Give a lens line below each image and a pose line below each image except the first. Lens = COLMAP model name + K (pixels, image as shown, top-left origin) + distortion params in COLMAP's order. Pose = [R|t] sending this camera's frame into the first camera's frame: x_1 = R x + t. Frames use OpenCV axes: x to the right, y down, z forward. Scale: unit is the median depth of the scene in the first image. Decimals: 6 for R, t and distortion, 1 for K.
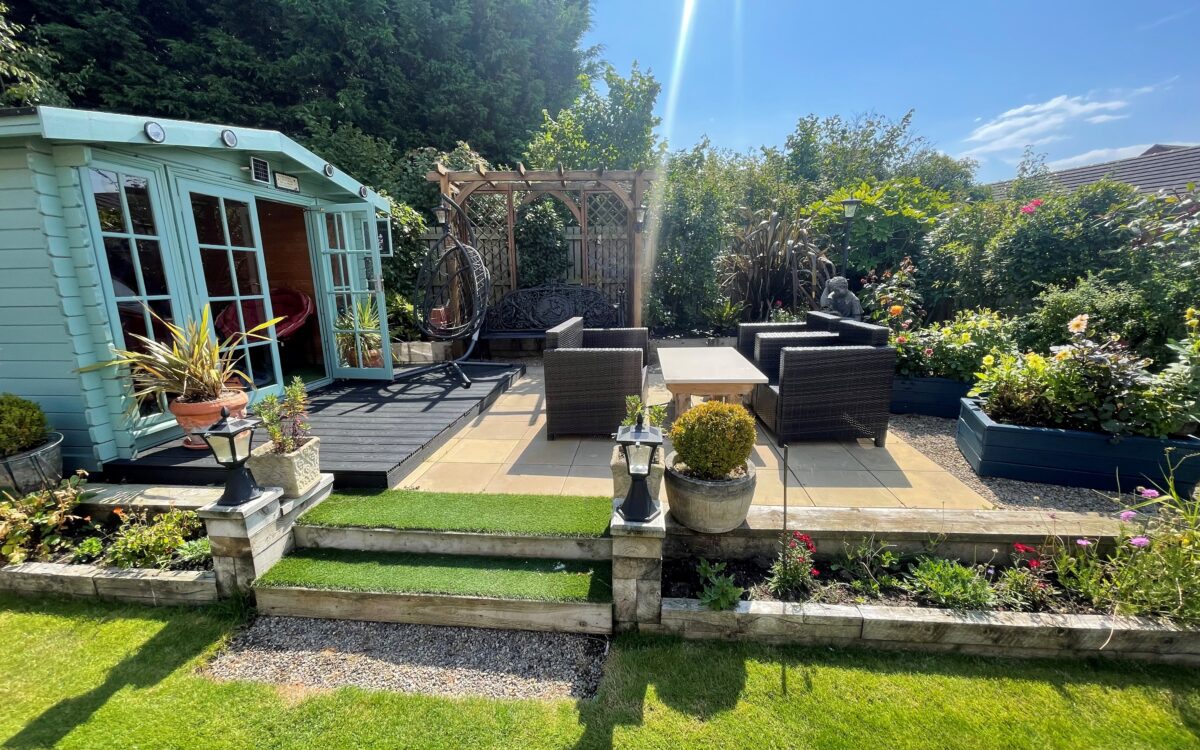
lens RADIAL K [[478.7, 0, 597.1], [0, 478.7, 385.1], [0, 0, 1]] dist [-0.002013, -0.000014]
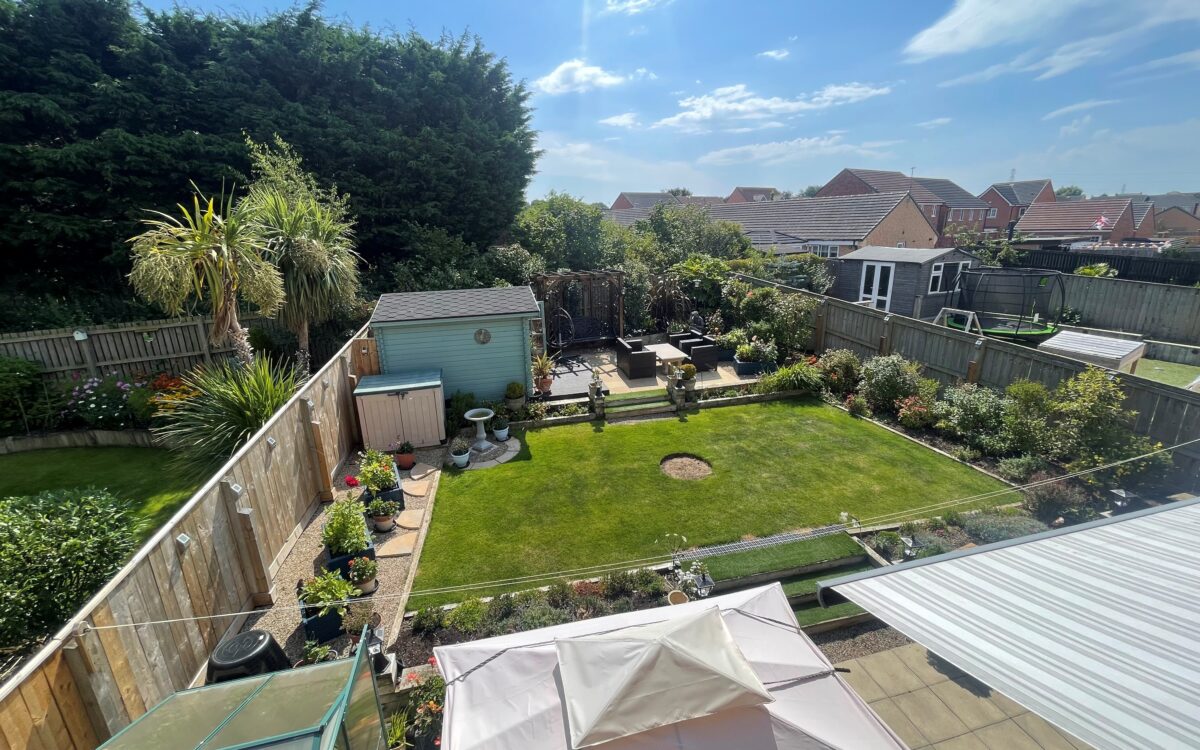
lens RADIAL K [[476.1, 0, 599.0], [0, 476.1, 369.5], [0, 0, 1]] dist [-0.000072, 0.000025]
pose [[0.942692, -0.102602, 0.317498, -0.835519], [0.086176, 0.994131, 0.065394, -0.118353], [-0.322345, -0.034286, 0.946001, -1.281078]]
